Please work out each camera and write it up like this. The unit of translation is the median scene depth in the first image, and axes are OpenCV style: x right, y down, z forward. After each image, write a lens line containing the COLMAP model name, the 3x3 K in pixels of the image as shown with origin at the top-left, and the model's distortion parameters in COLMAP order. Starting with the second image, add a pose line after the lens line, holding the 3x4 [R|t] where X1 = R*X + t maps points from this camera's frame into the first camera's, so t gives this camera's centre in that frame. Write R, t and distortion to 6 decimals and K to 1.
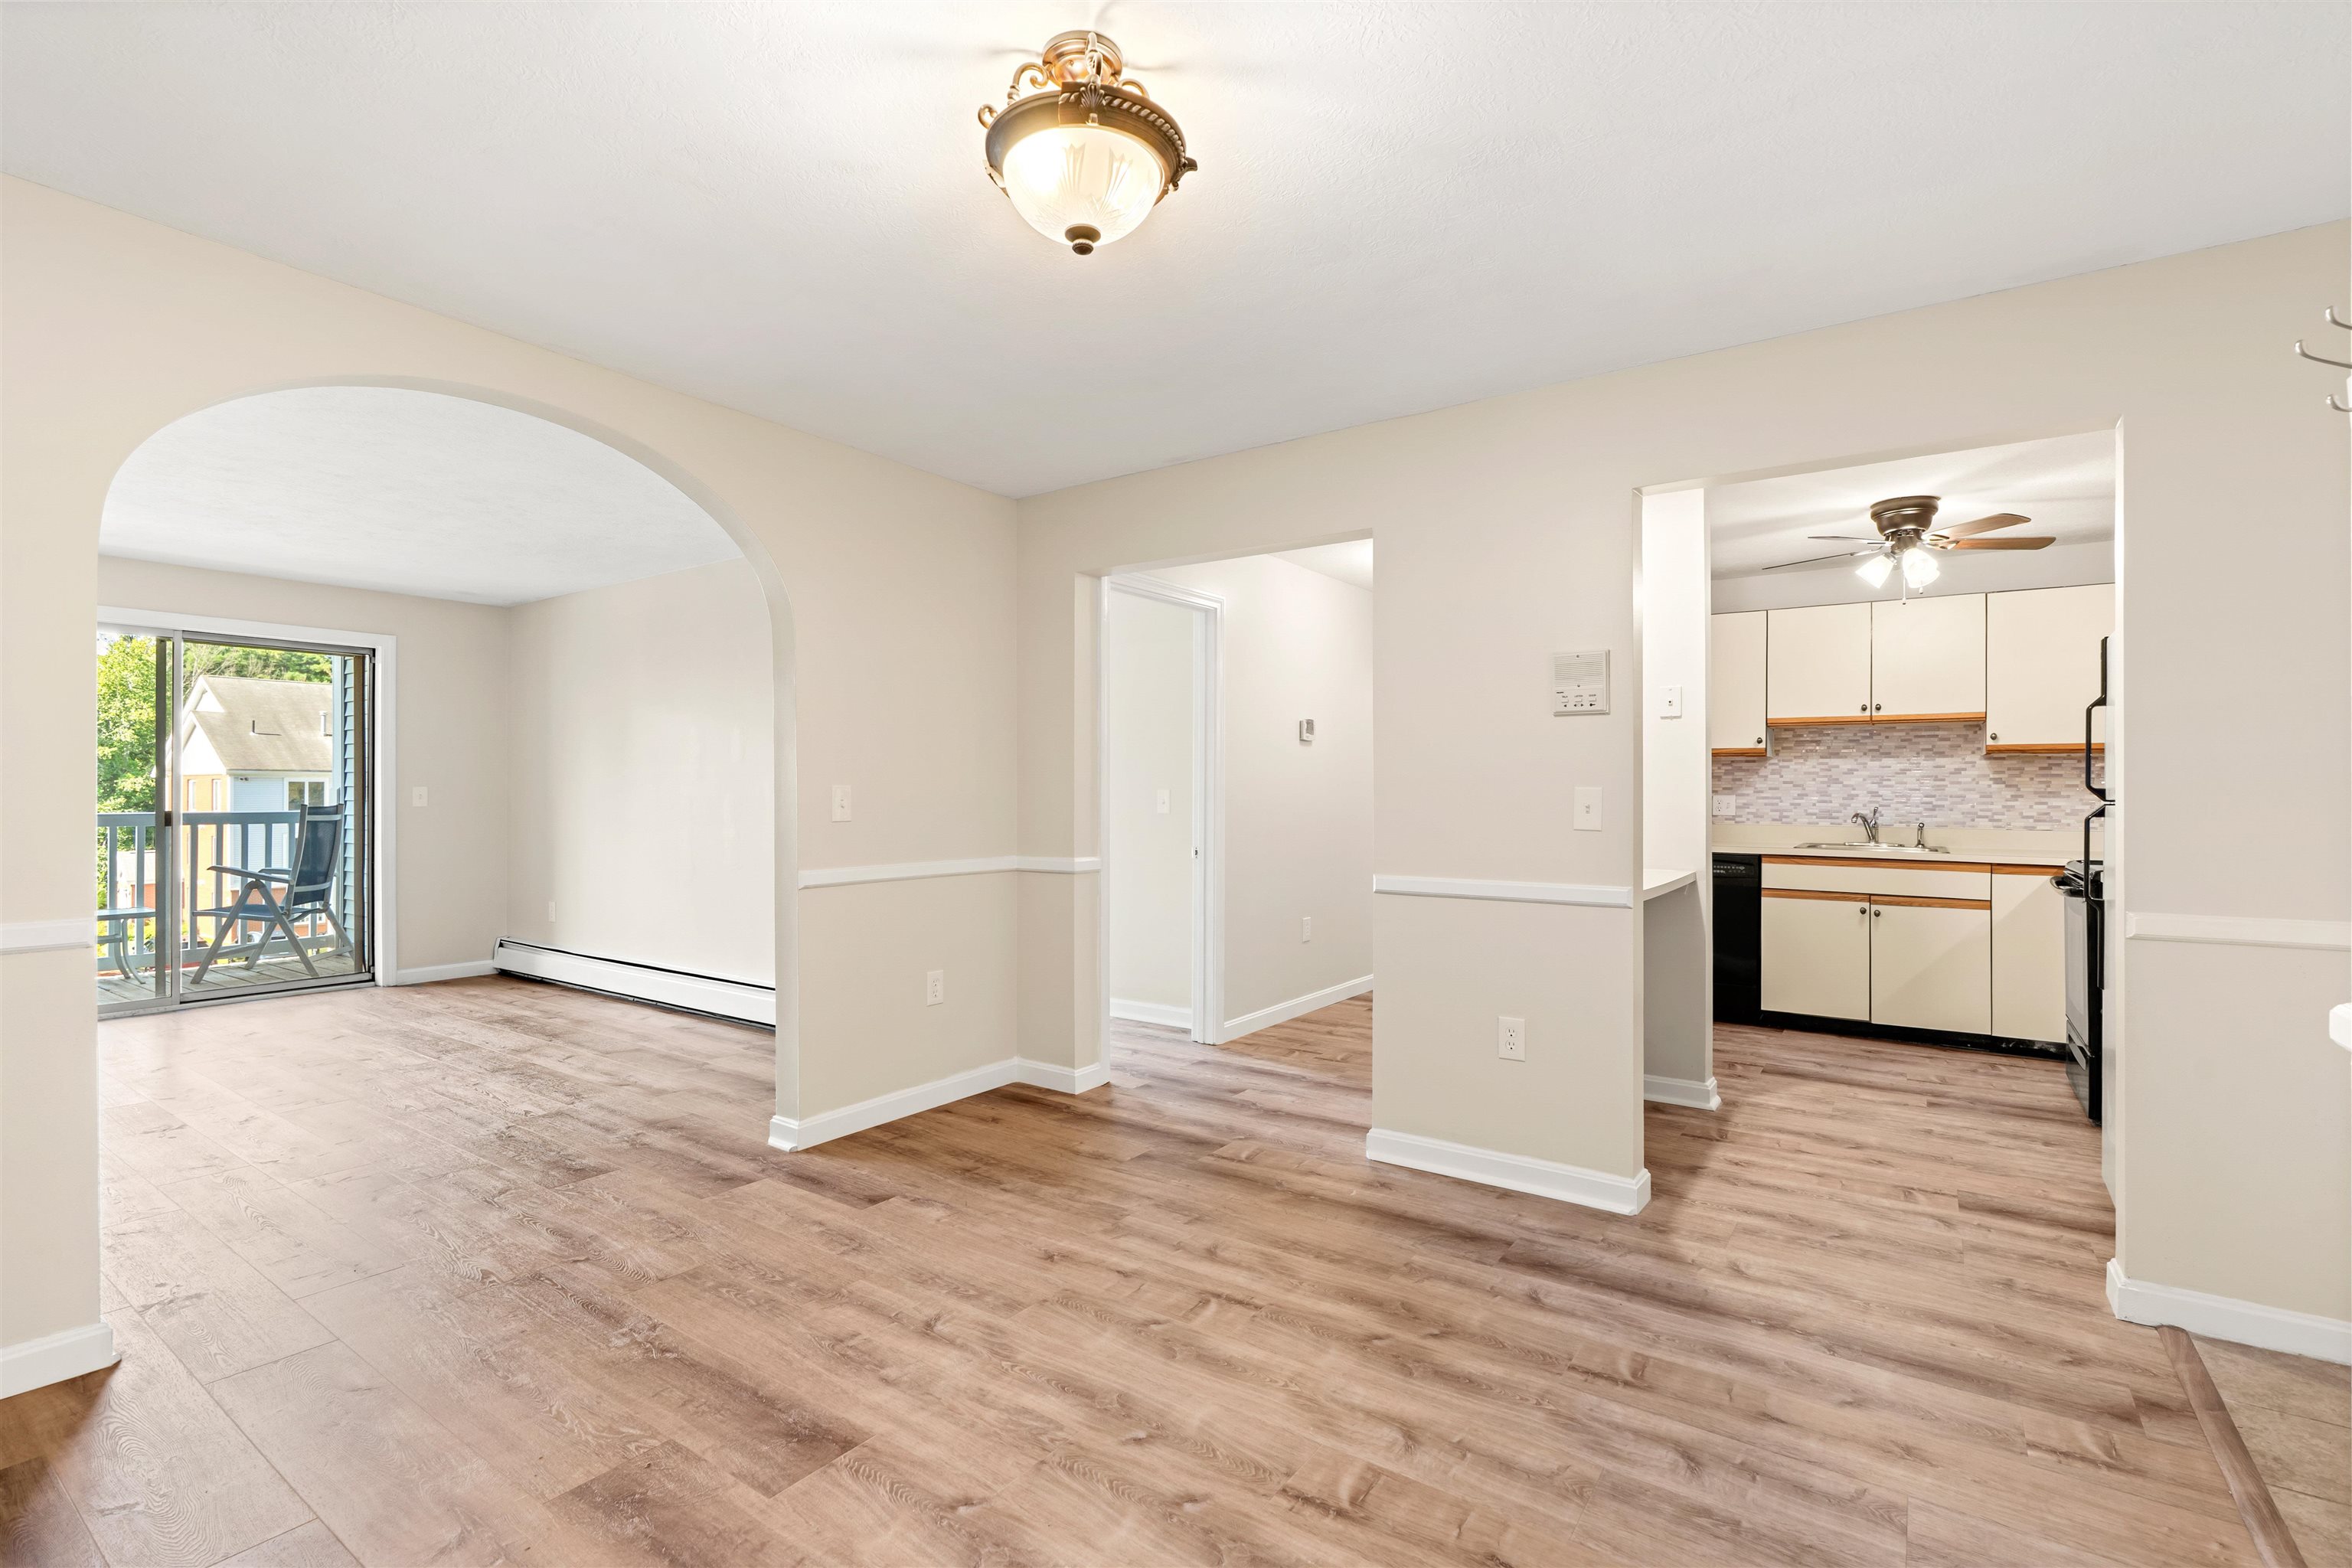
lens RADIAL K [[1061.4, 0, 1185.6], [0, 1061.4, 788.3], [0, 0, 1]] dist [-0.009185, 0.002563]
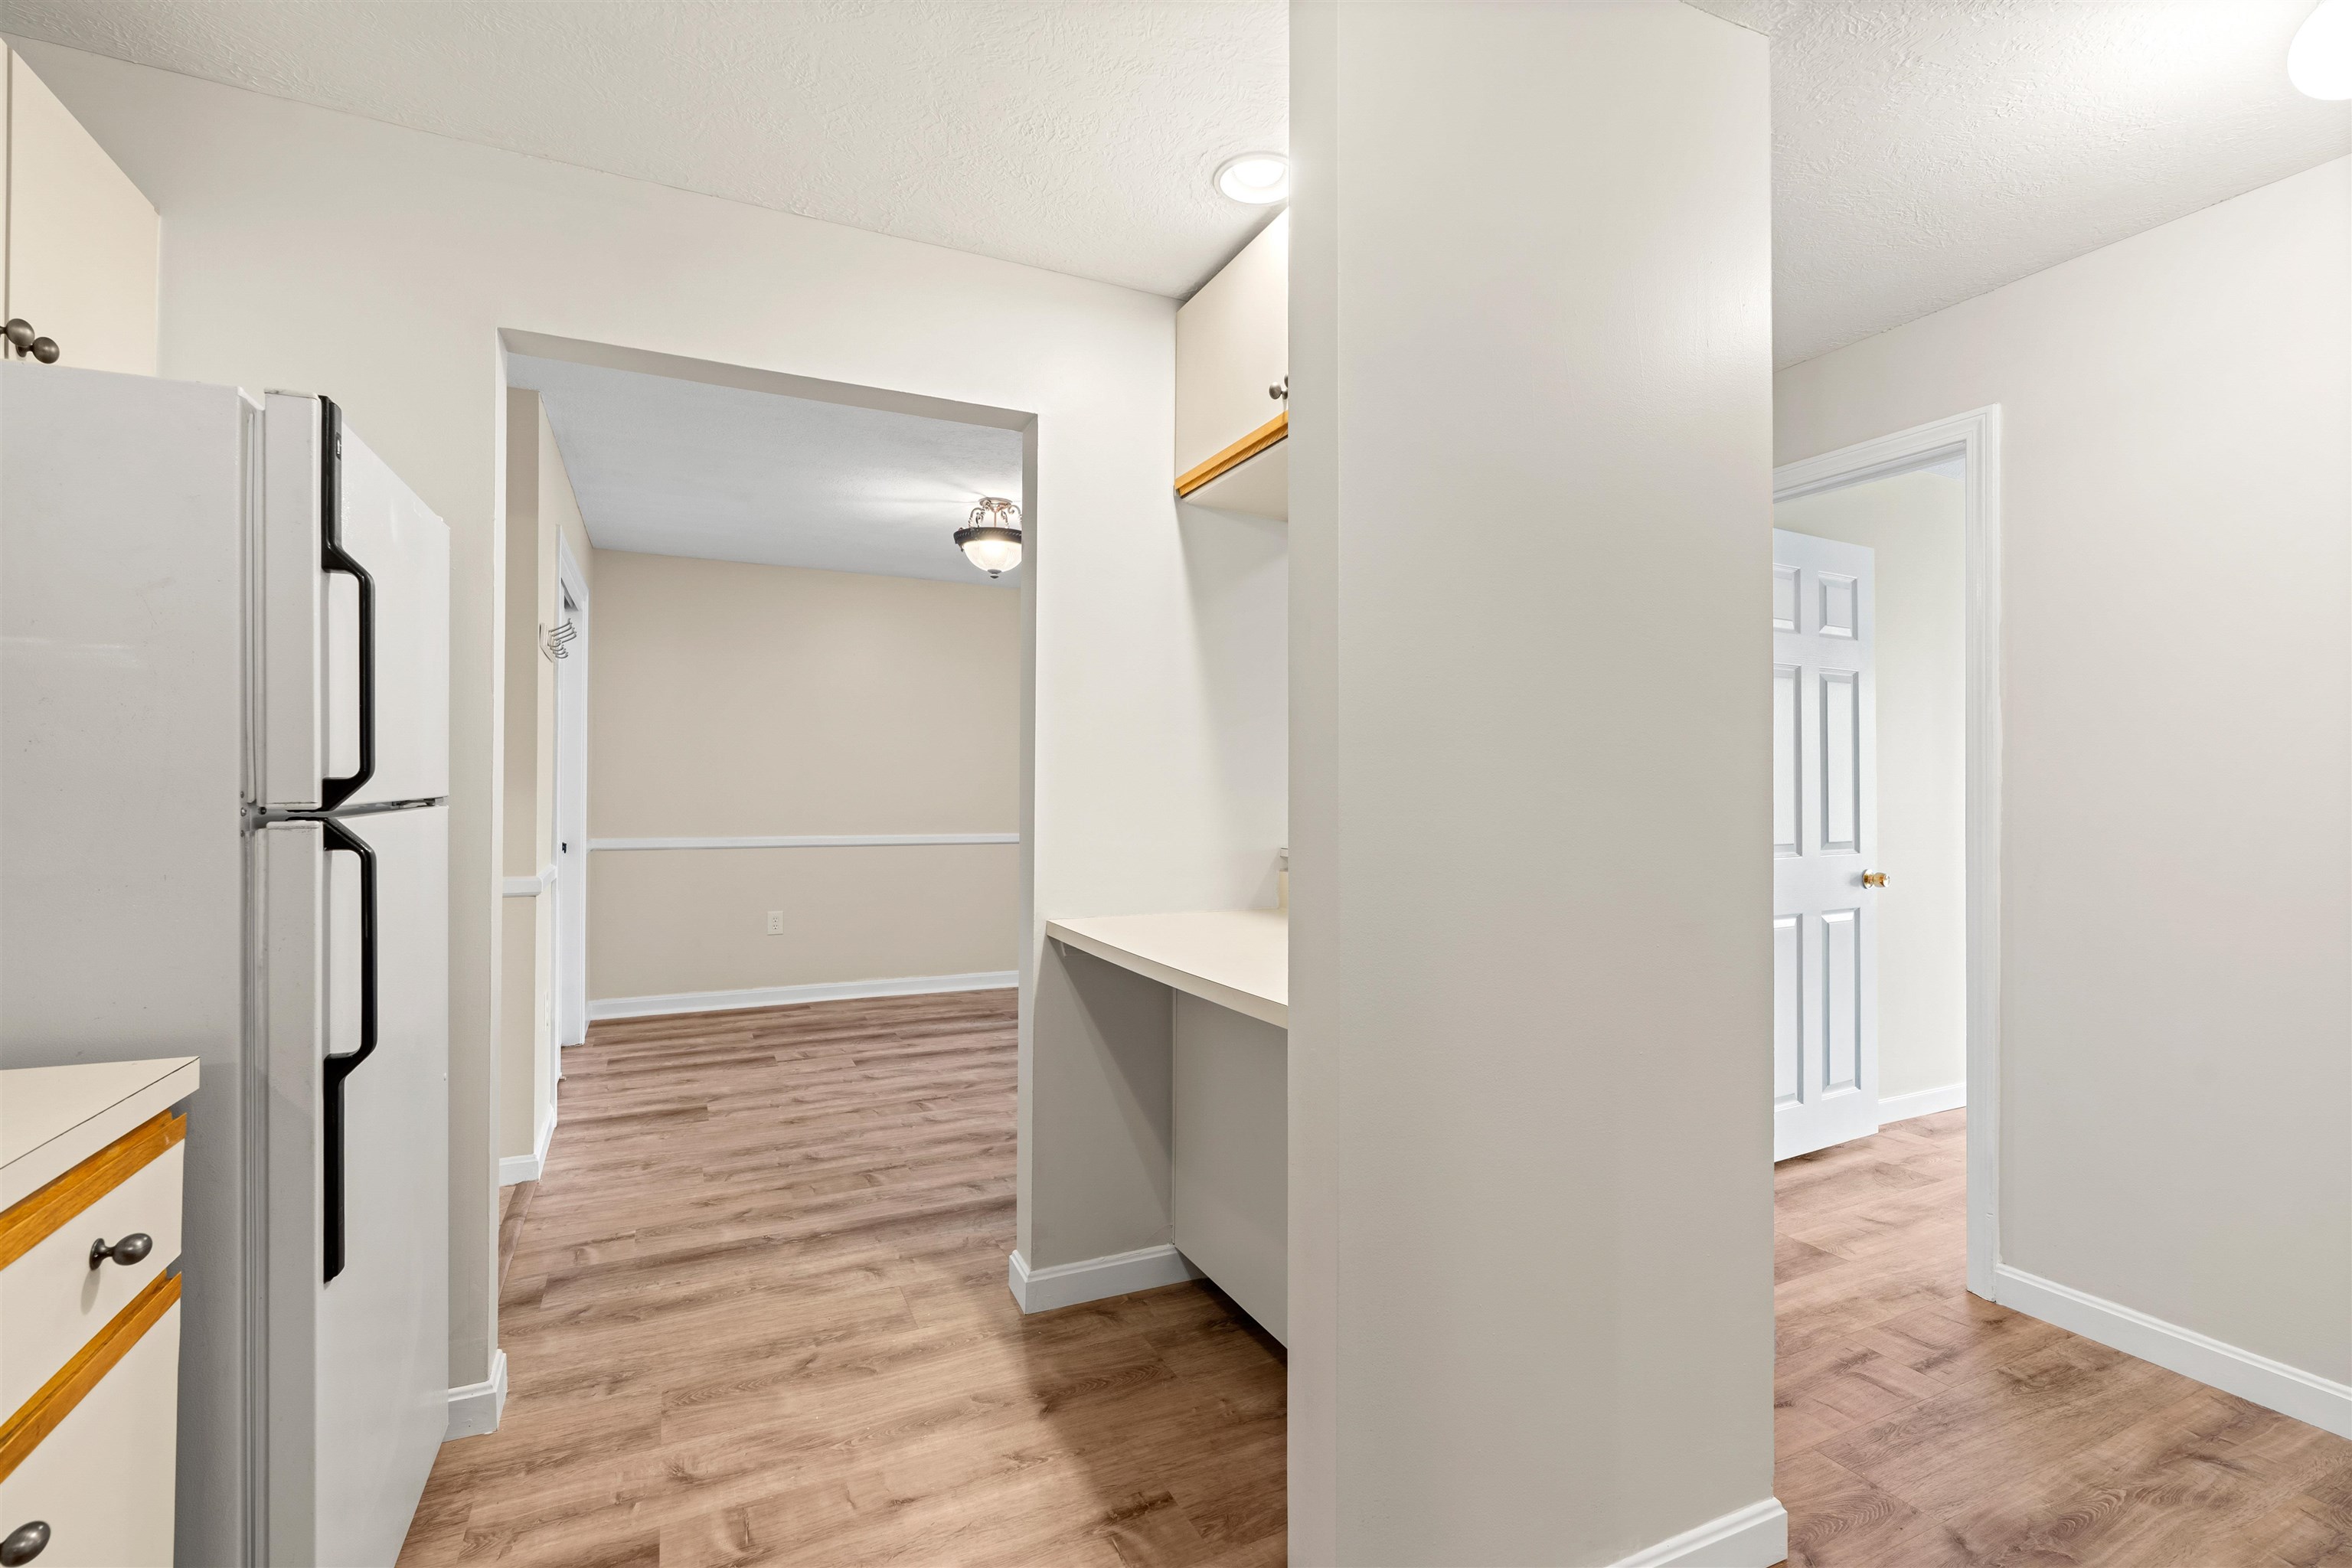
lens RADIAL K [[1061.4, 0, 1184.2], [0, 1061.4, 777.1], [0, 0, 1]] dist [-0.009185, 0.002563]
pose [[-0.488726, -0.014110, -0.872323, 1.191269], [-0.002931, 0.999890, -0.014532, 0.004552], [0.872432, -0.004545, -0.488714, 1.657627]]
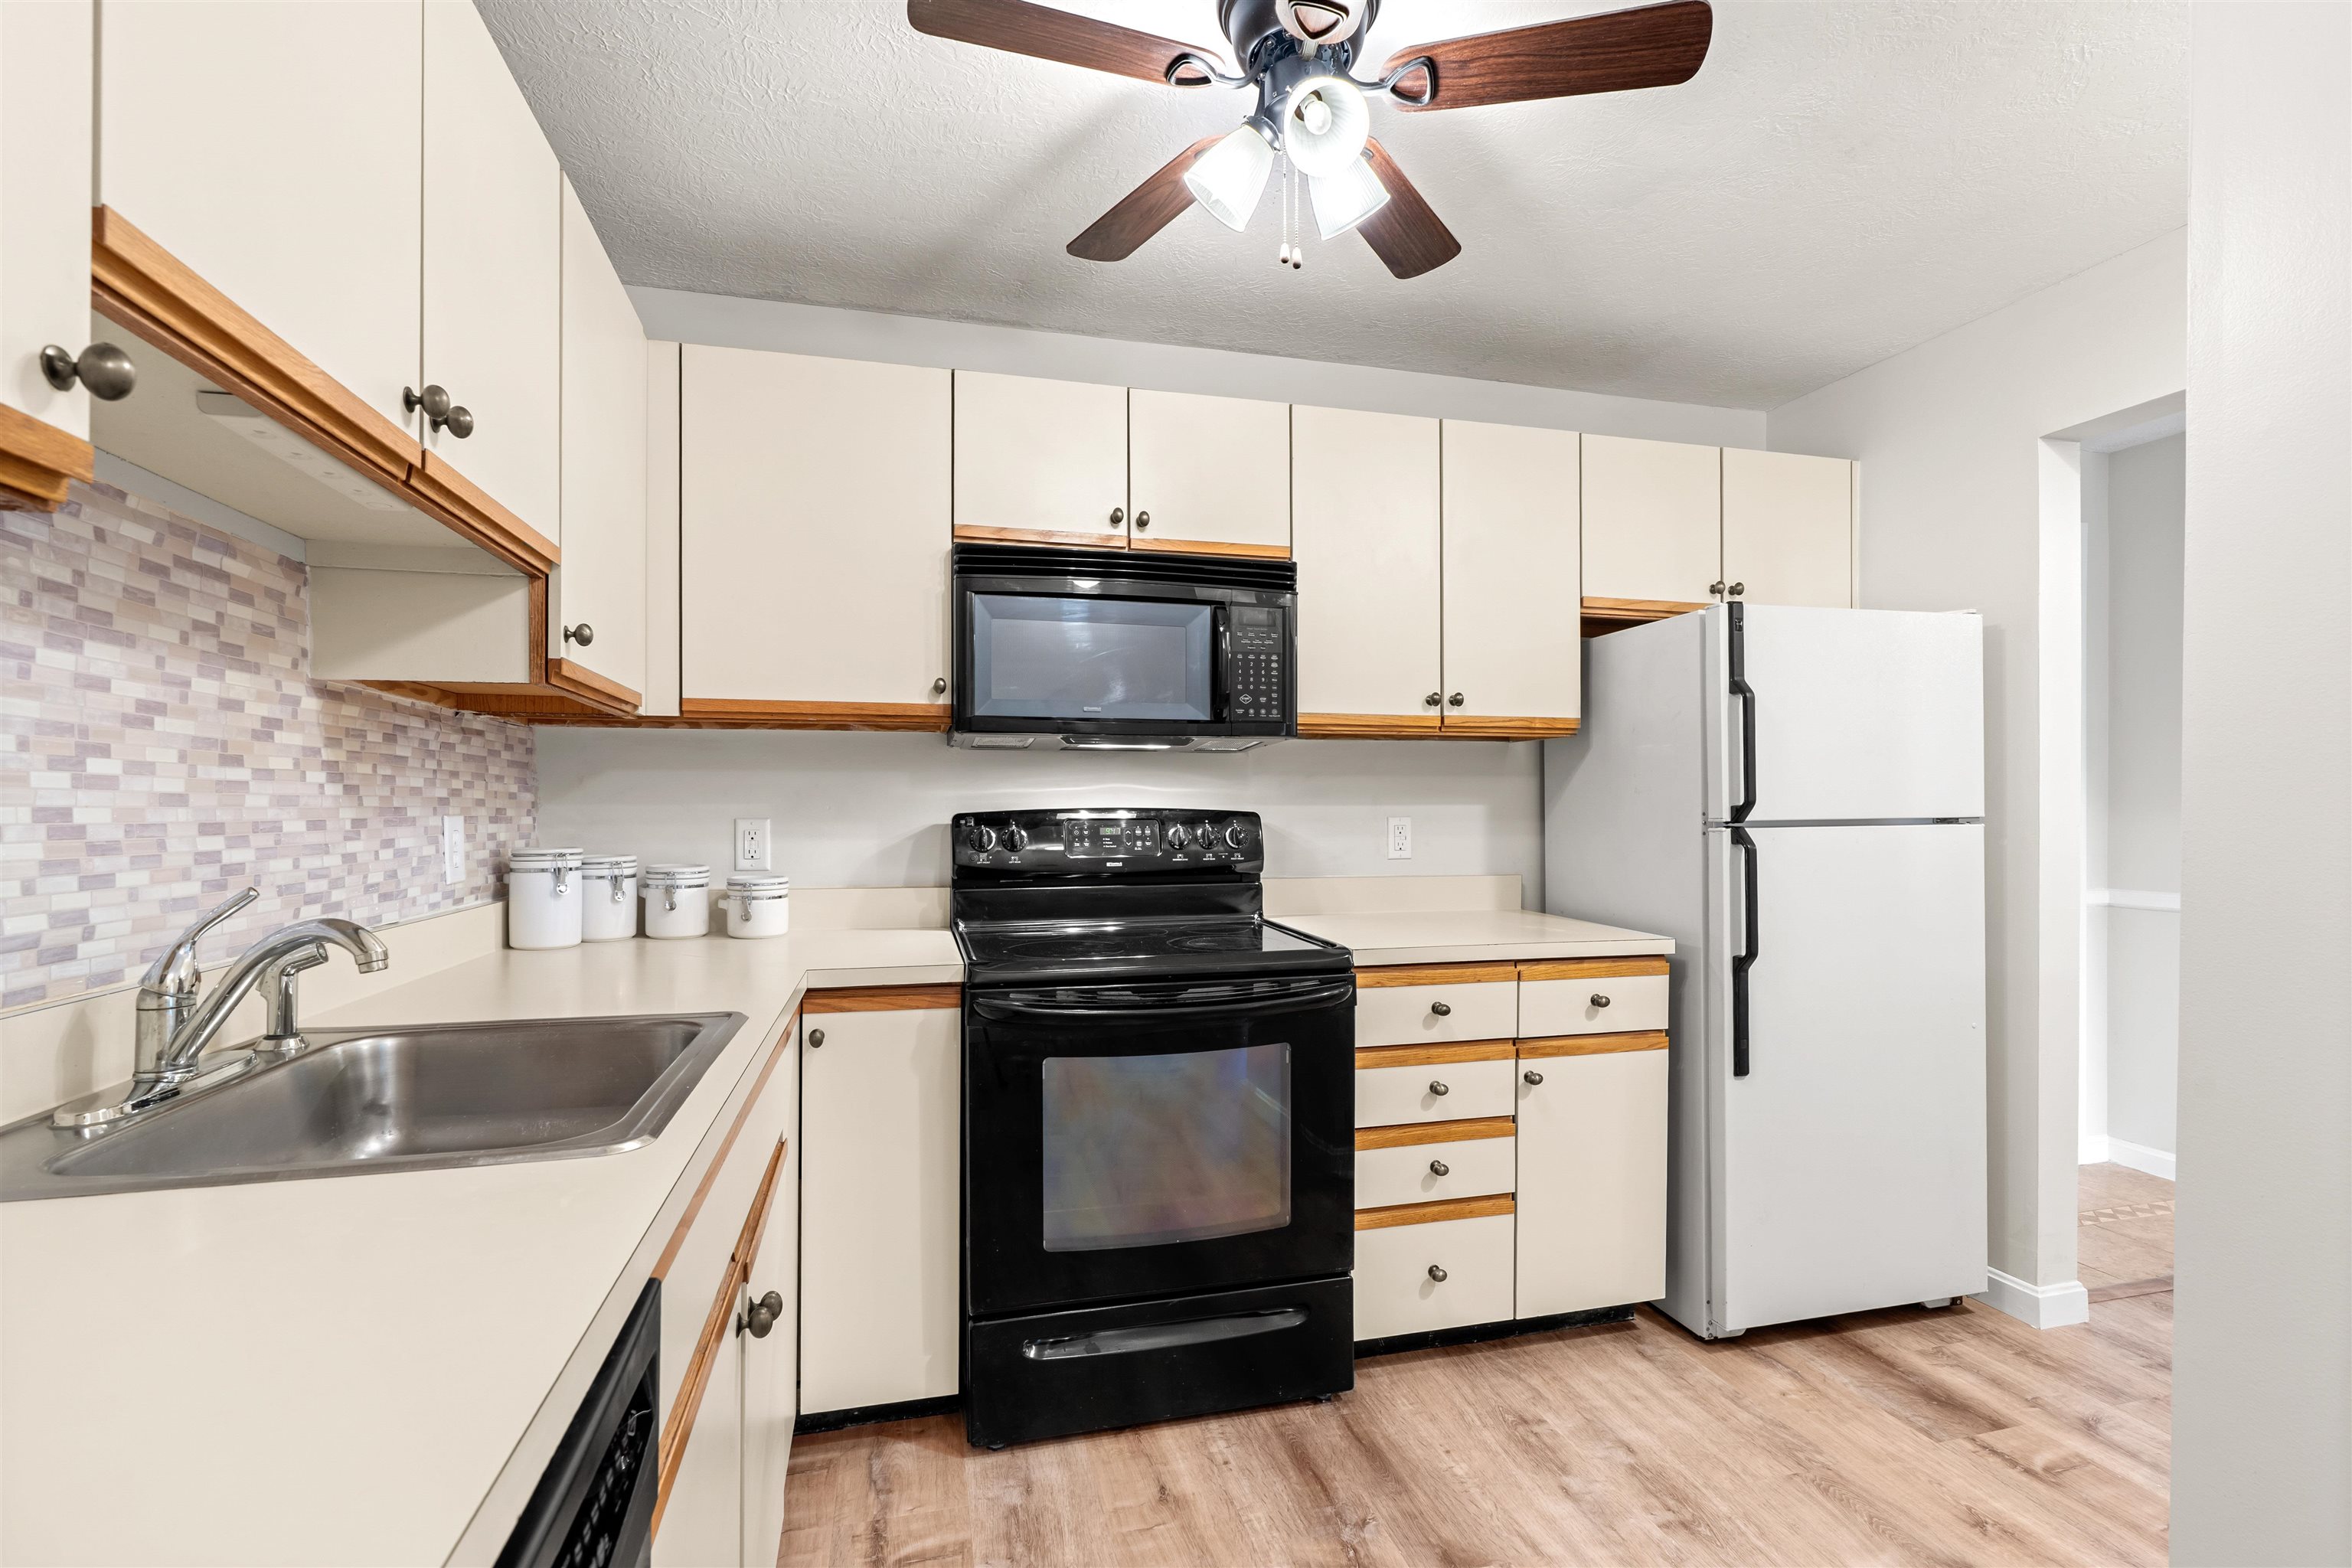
lens RADIAL K [[1061.4, 0, 1179.7], [0, 1061.4, 814.6], [0, 0, 1]] dist [-0.009185, 0.002563]
pose [[-0.757525, -0.008904, 0.652745, 0.765768], [-0.005079, 0.999957, 0.007746, 0.002696], [-0.652786, 0.002553, -0.757538, 2.037874]]
